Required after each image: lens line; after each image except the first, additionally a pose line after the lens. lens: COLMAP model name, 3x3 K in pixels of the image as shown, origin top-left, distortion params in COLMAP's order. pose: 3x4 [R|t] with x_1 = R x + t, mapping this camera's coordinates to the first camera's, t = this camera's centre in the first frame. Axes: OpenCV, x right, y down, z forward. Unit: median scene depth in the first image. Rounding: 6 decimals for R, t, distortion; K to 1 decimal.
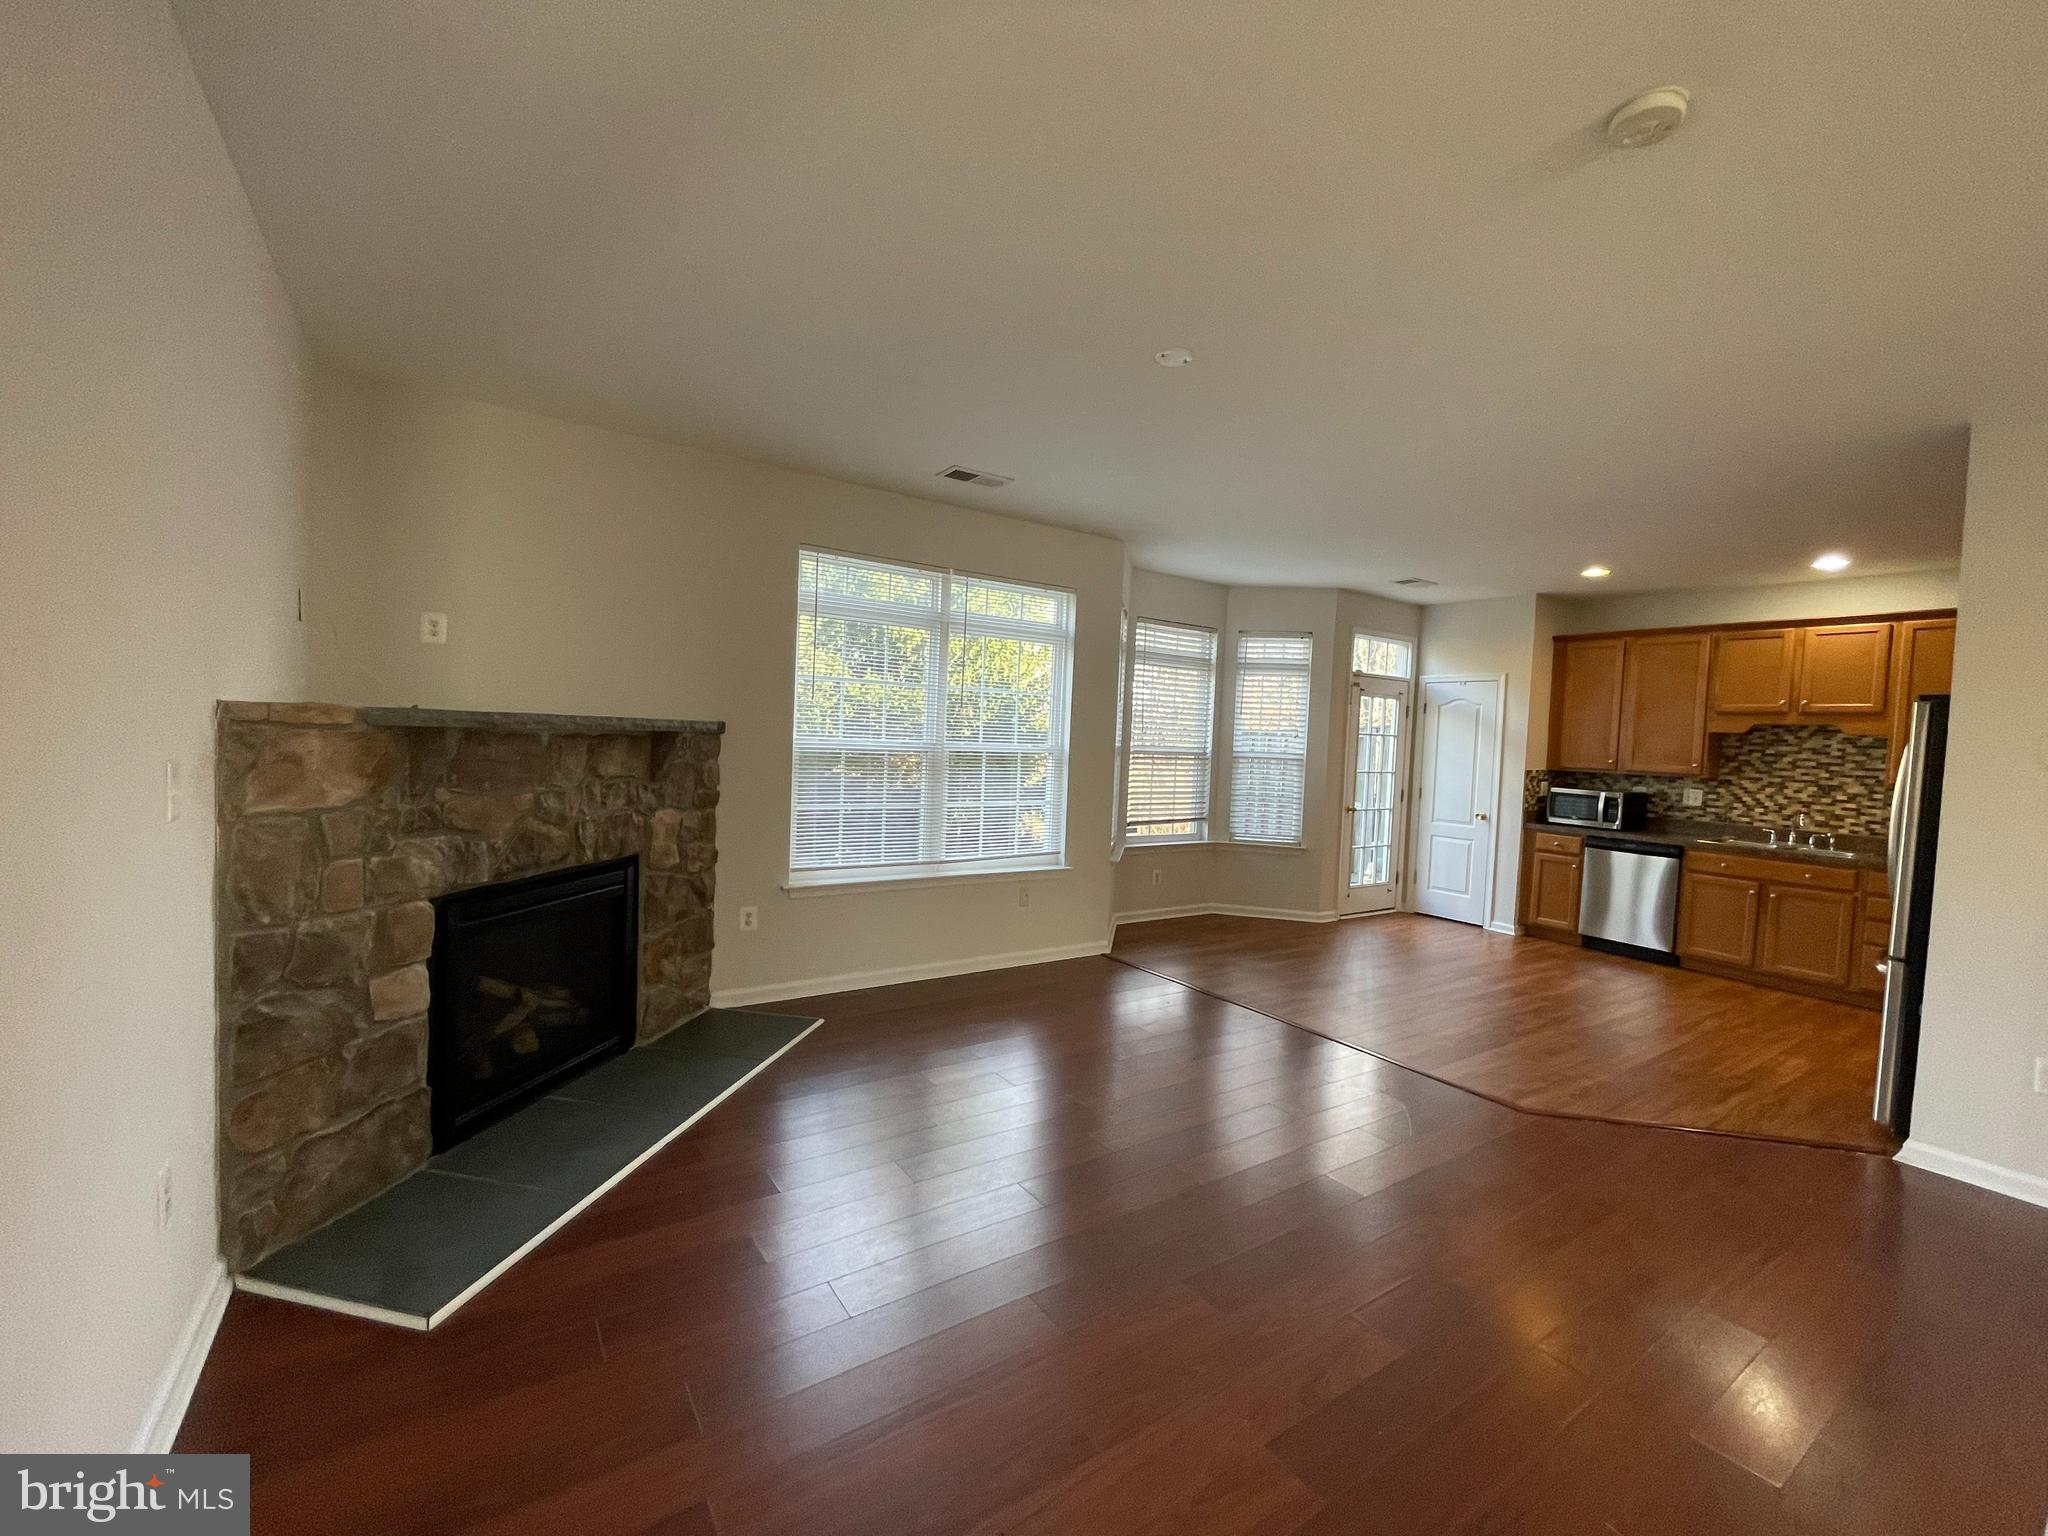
lens RADIAL K [[831.7, 0, 1021.4], [0, 831.7, 769.1], [0, 0, 1]] dist [-0.003432, -0.000339]
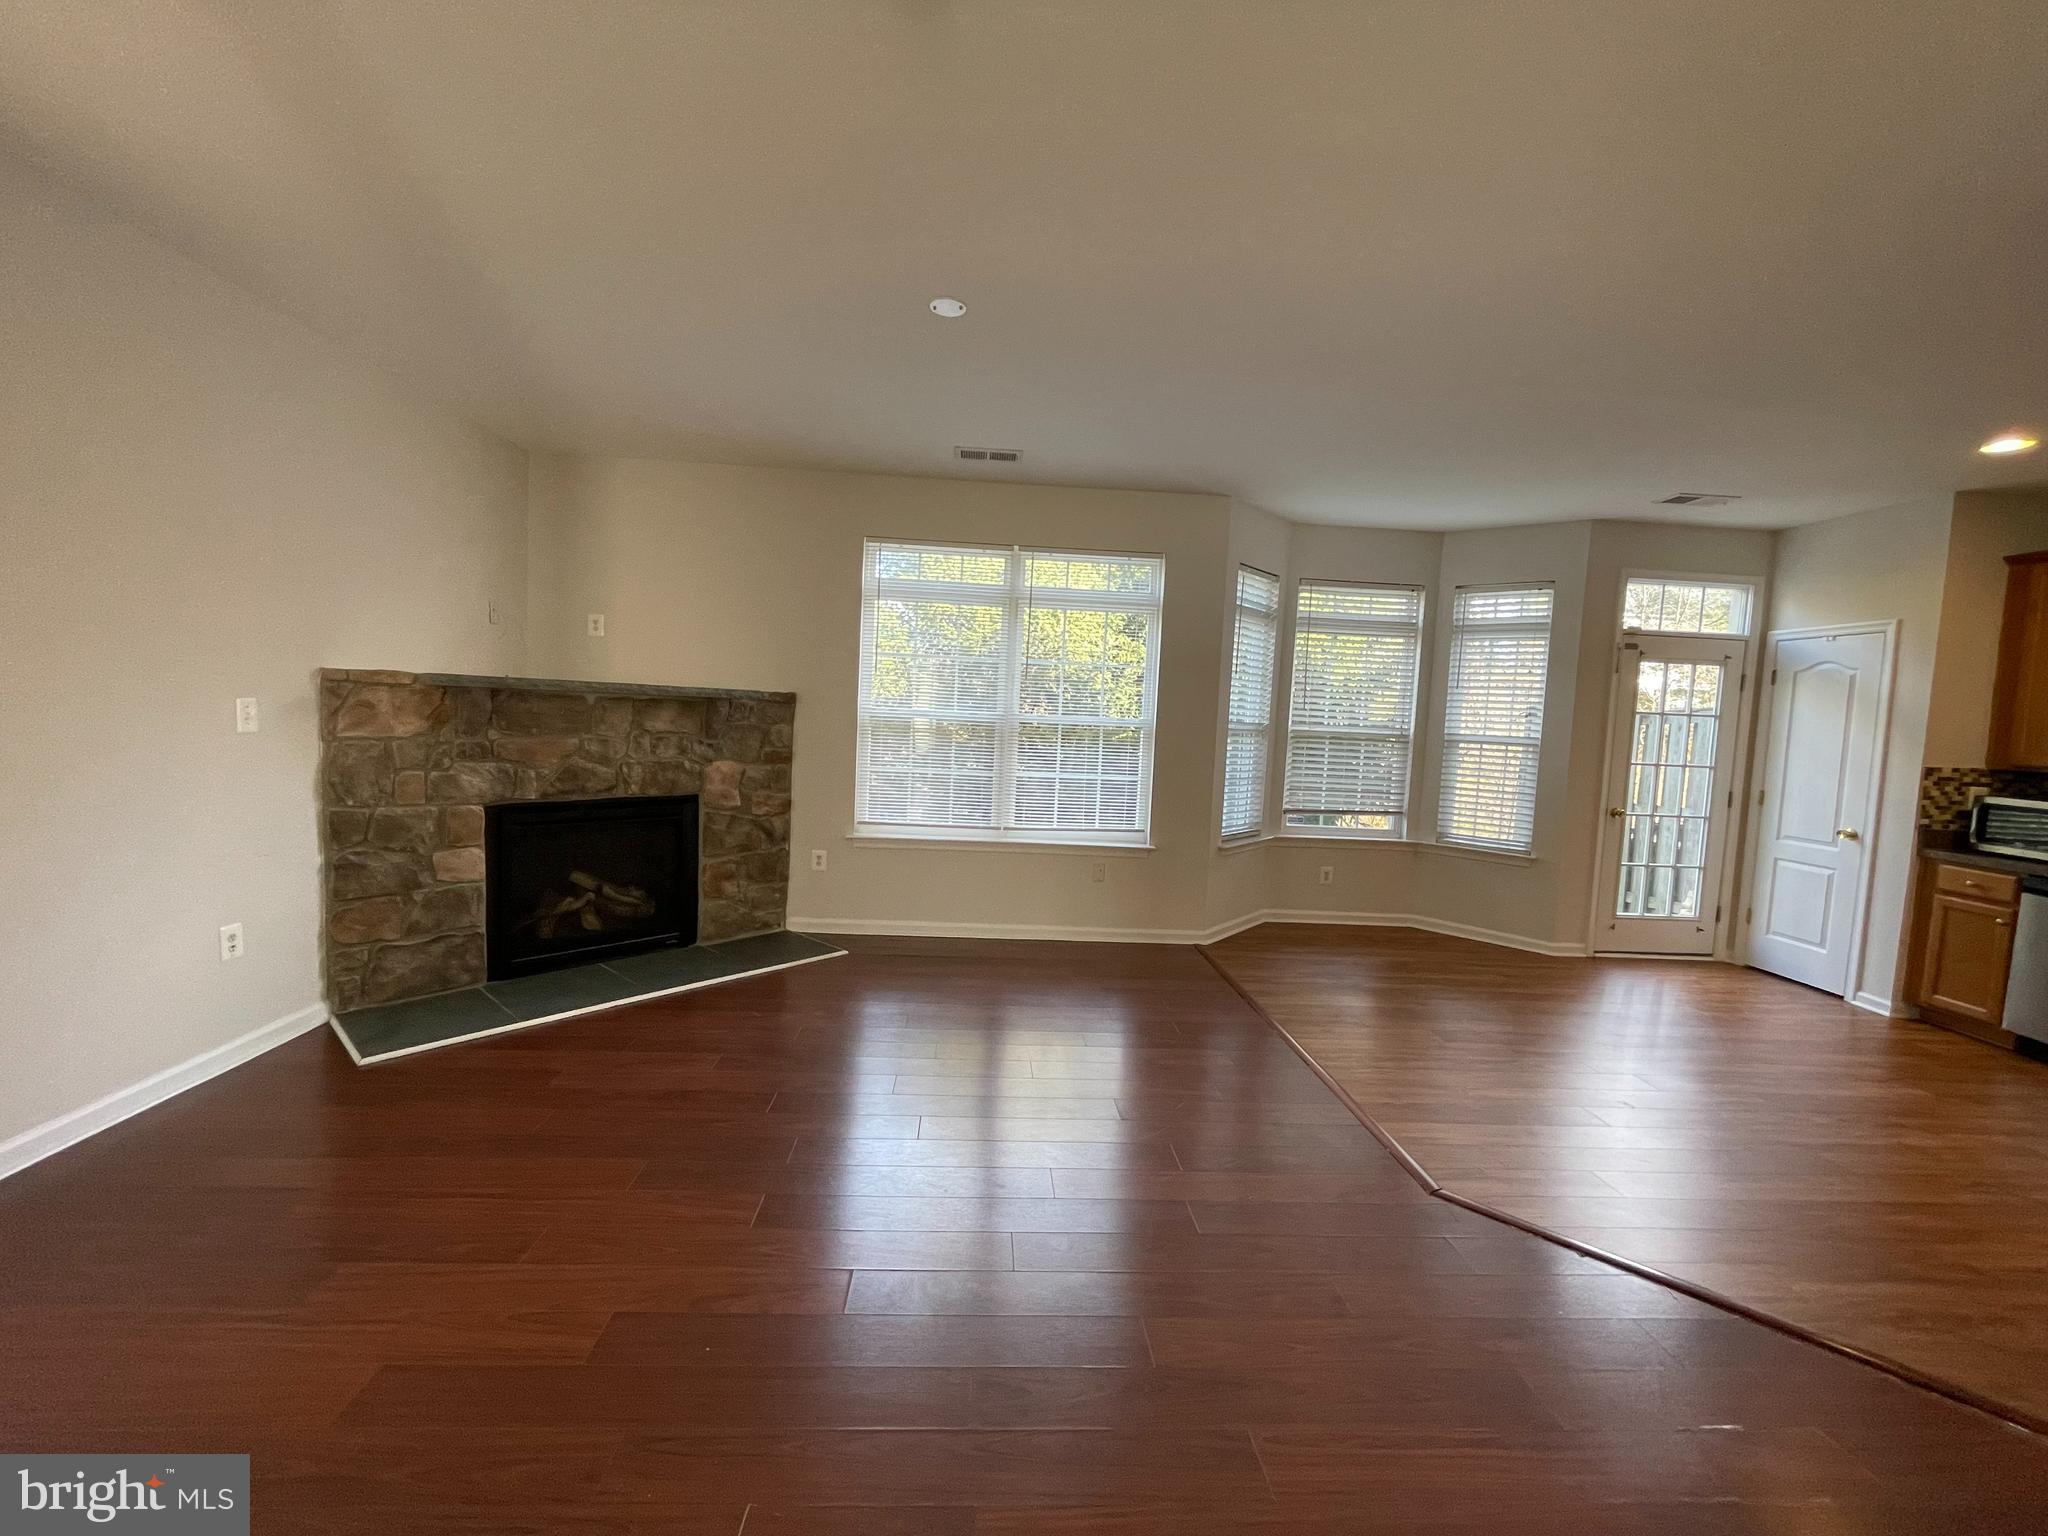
lens RADIAL K [[831.7, 0, 1022.0], [0, 831.7, 768.6], [0, 0, 1]] dist [-0.003432, -0.000339]
pose [[0.859961, 0.034055, -0.509223, 0.434990], [-0.031400, 0.999412, 0.013808, 0.020876], [0.509393, 0.004115, 0.860524, 0.109152]]
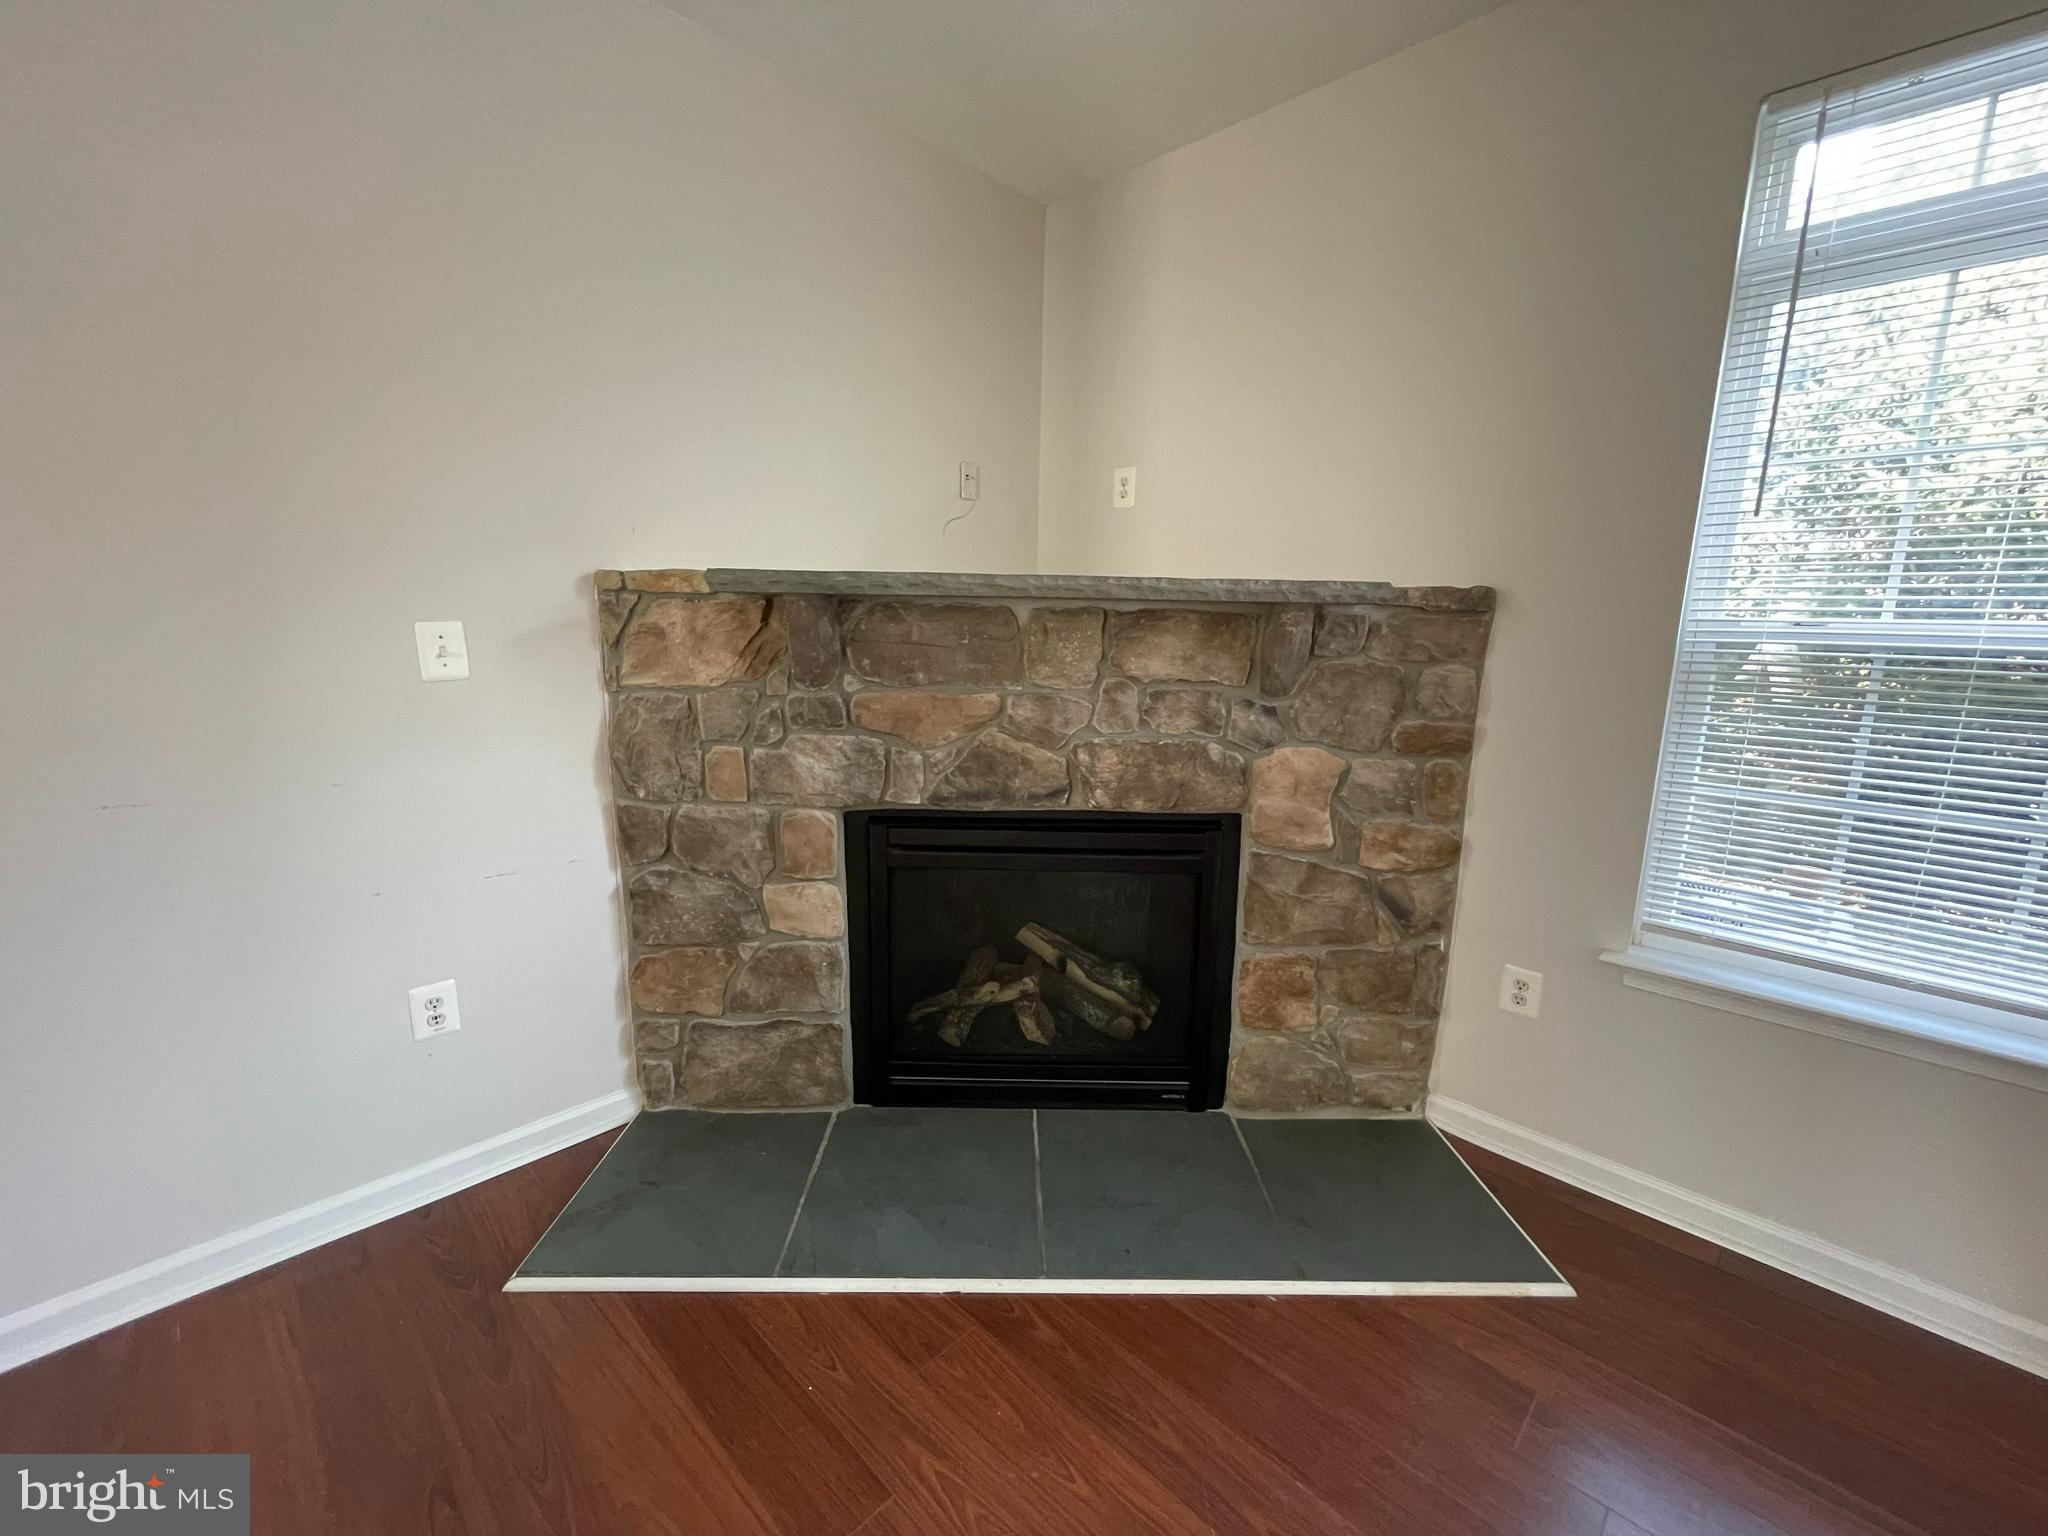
lens RADIAL K [[831.7, 0, 1021.2], [0, 831.7, 769.7], [0, 0, 1]] dist [-0.003432, -0.000339]
pose [[0.204528, 0.137687, -0.969129, 0.060220], [-0.050479, 0.990224, 0.130031, 0.000243], [0.977558, 0.022325, 0.209479, 0.507173]]
